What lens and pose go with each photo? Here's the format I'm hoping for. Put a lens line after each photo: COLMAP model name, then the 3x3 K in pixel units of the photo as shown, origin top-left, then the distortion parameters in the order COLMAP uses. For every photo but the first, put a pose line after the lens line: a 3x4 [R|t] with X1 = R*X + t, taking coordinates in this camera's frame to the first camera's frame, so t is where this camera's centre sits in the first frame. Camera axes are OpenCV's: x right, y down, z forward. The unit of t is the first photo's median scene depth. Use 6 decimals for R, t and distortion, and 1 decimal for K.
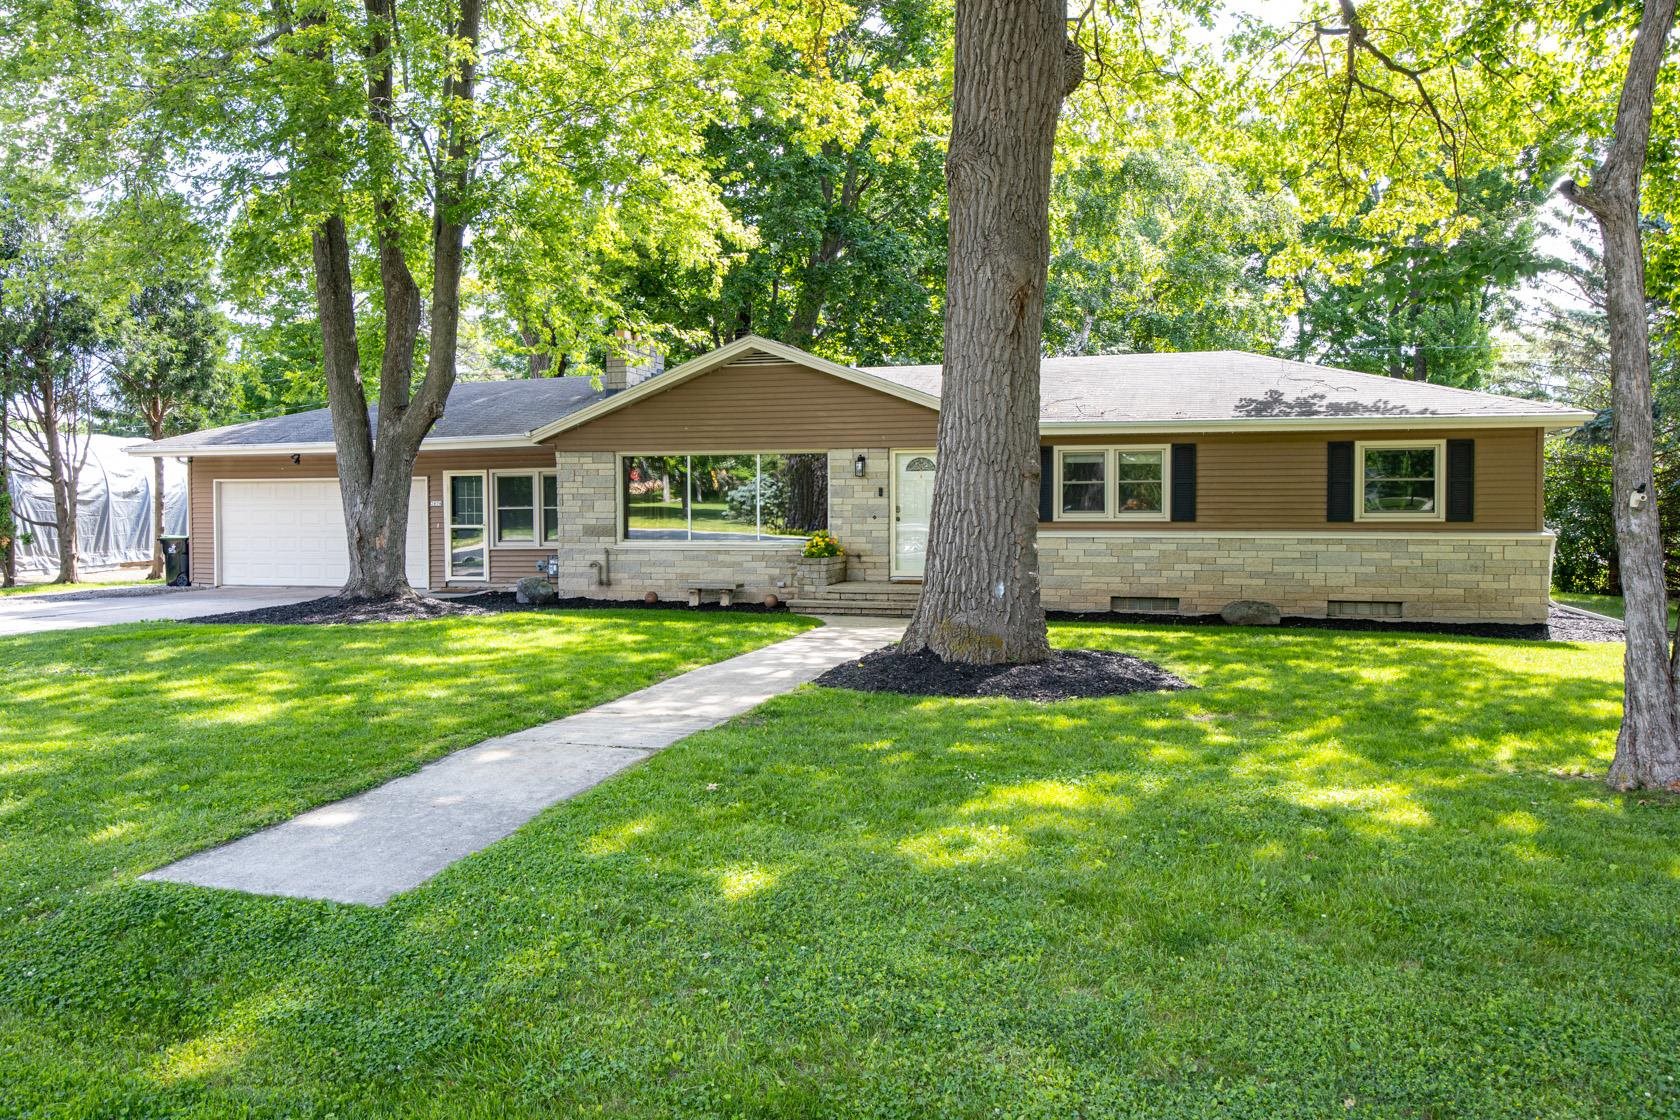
lens RADIAL K [[1273.3, 0, 839.9], [0, 1273.3, 563.7], [0, 0, 1]] dist [0.002387, 0.002815]
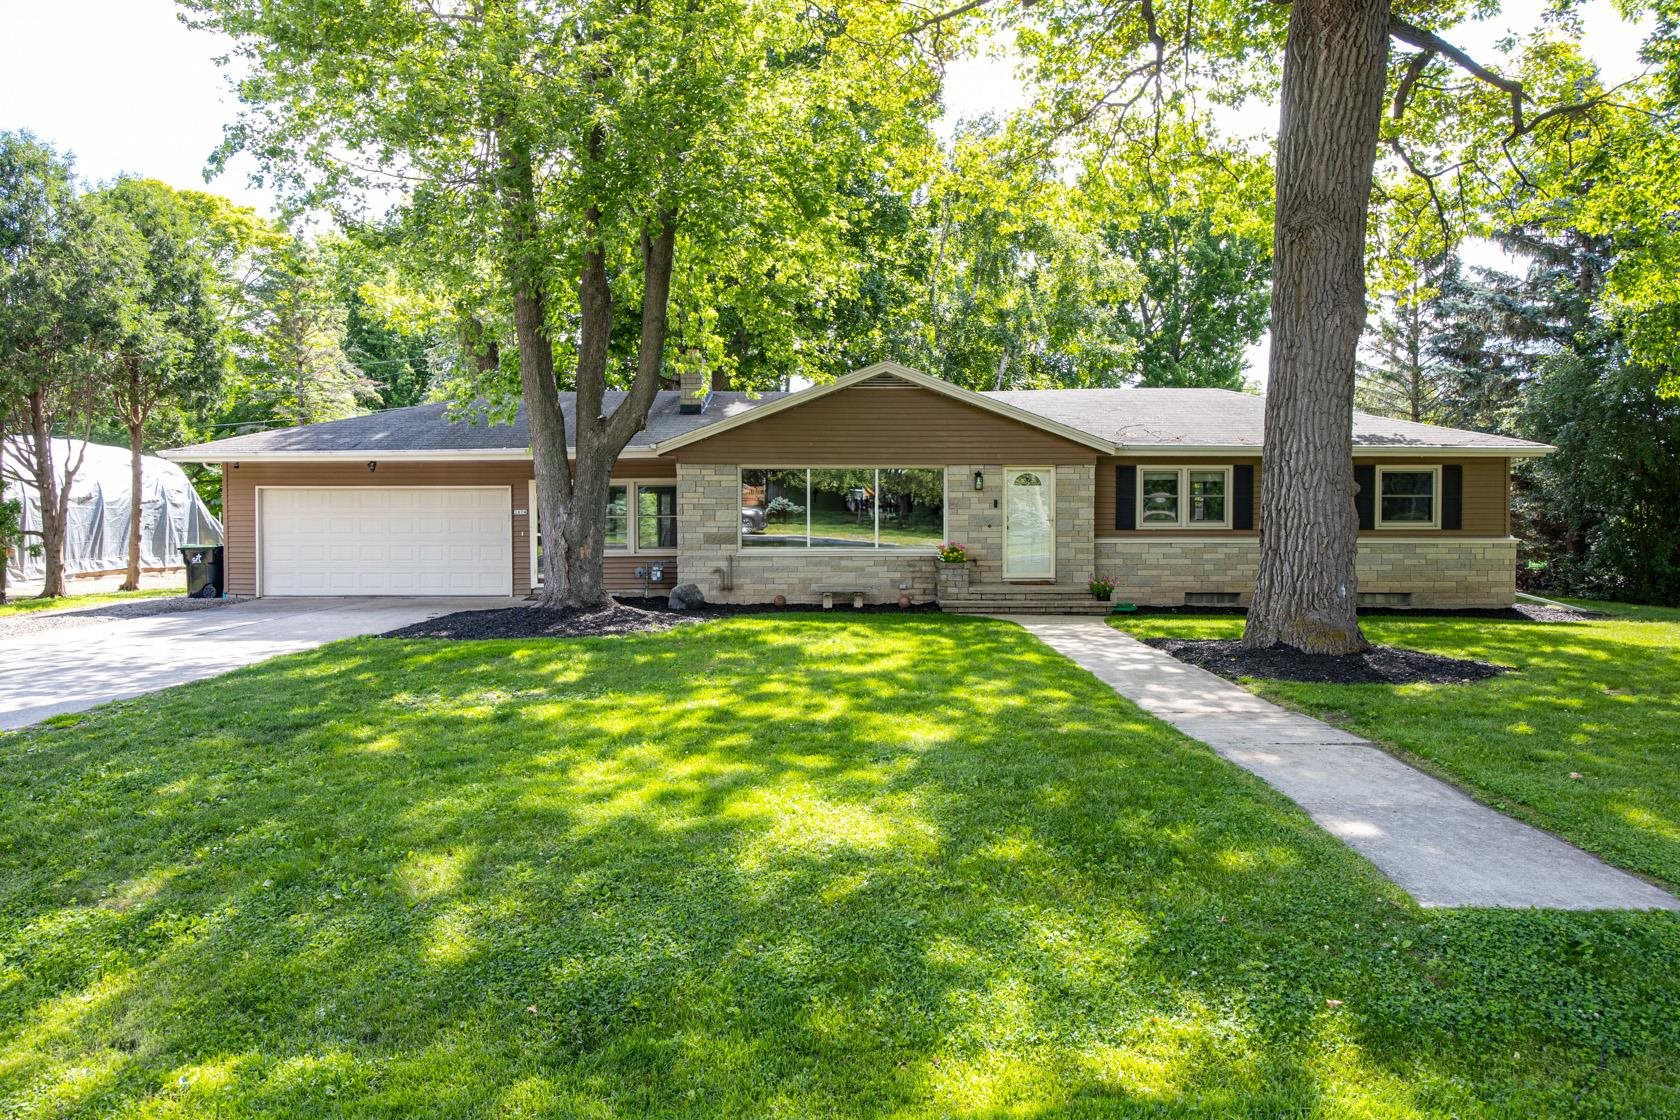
lens RADIAL K [[1112.4, 0, 840.0], [0, 1112.4, 547.7], [0, 0, 1]] dist [-0.005960, 0.000039]
pose [[0.960906, -0.006536, 0.276799, -0.370939], [0.009873, 0.999894, -0.010663, -0.007926], [-0.276700, 0.012979, 0.960869, 0.089964]]
